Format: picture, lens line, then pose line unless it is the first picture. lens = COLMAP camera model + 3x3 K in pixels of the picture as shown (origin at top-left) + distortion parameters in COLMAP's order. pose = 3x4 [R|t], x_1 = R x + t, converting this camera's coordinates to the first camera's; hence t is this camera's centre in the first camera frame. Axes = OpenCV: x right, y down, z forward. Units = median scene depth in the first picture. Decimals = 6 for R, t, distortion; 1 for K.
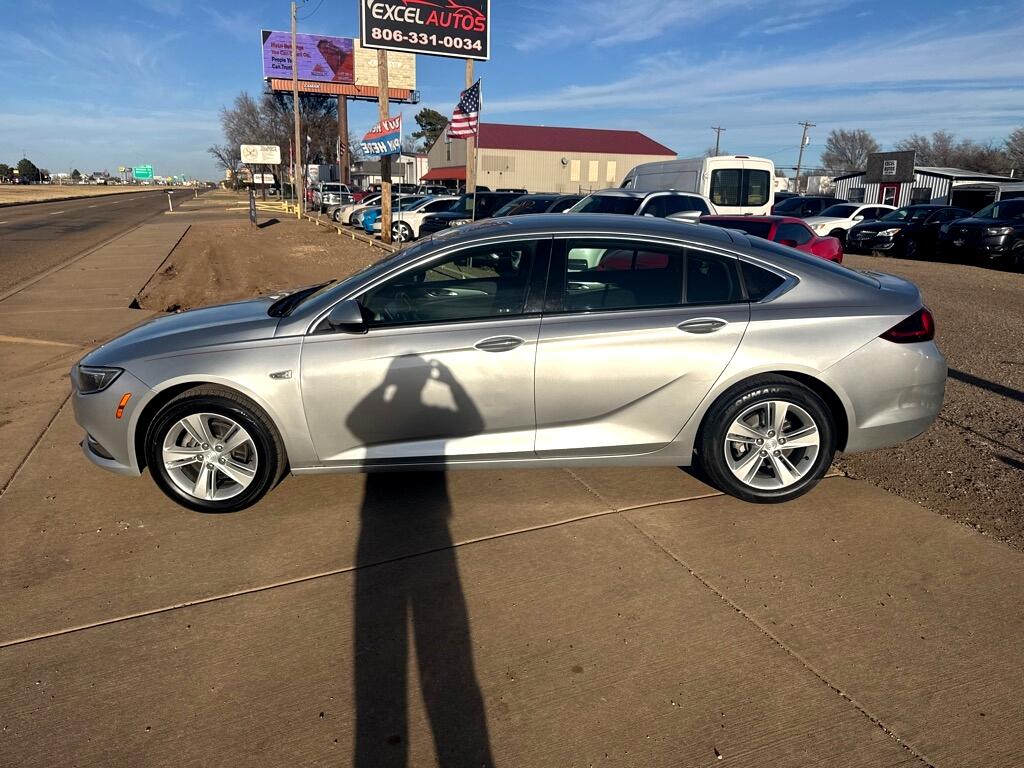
lens RADIAL K [[737.6, 0, 513.9], [0, 737.6, 385.3], [0, 0, 1]] dist [0.046487, -0.073469]
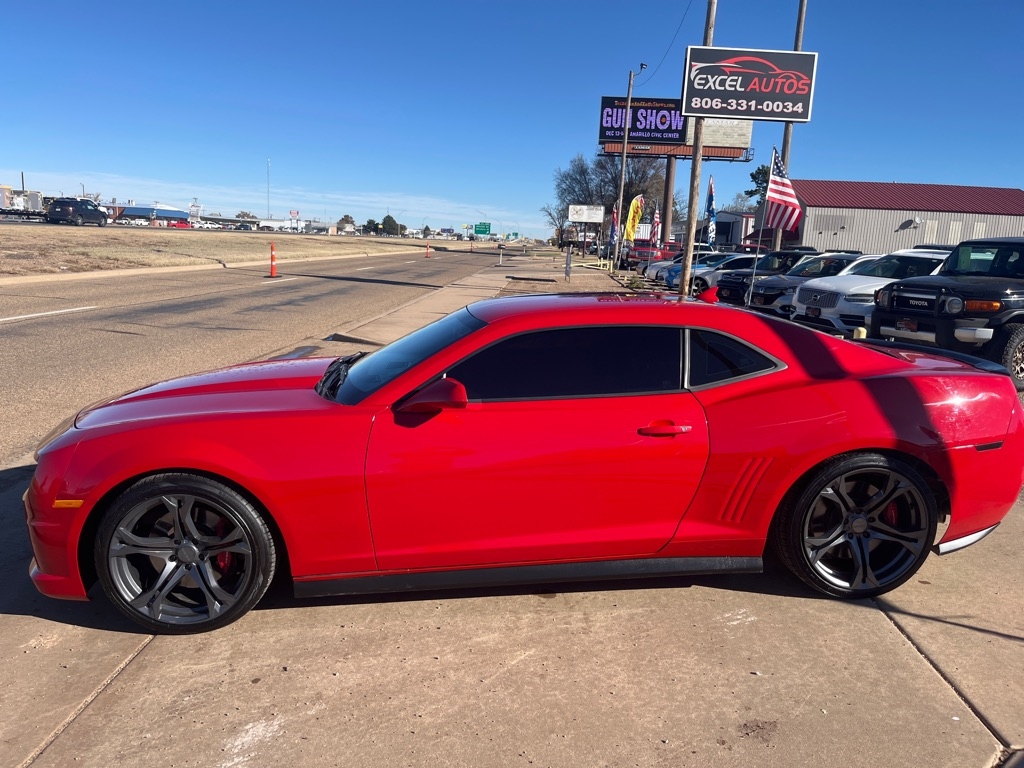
lens RADIAL K [[790.1, 0, 500.0], [0, 790.1, 391.1], [0, 0, 1]] dist [0.065857, -0.081710]
pose [[0.910766, 0.096298, -0.401538, 0.054845], [-0.128732, 0.990179, -0.054522, 0.030544], [0.392344, 0.101348, 0.914218, -0.104736]]
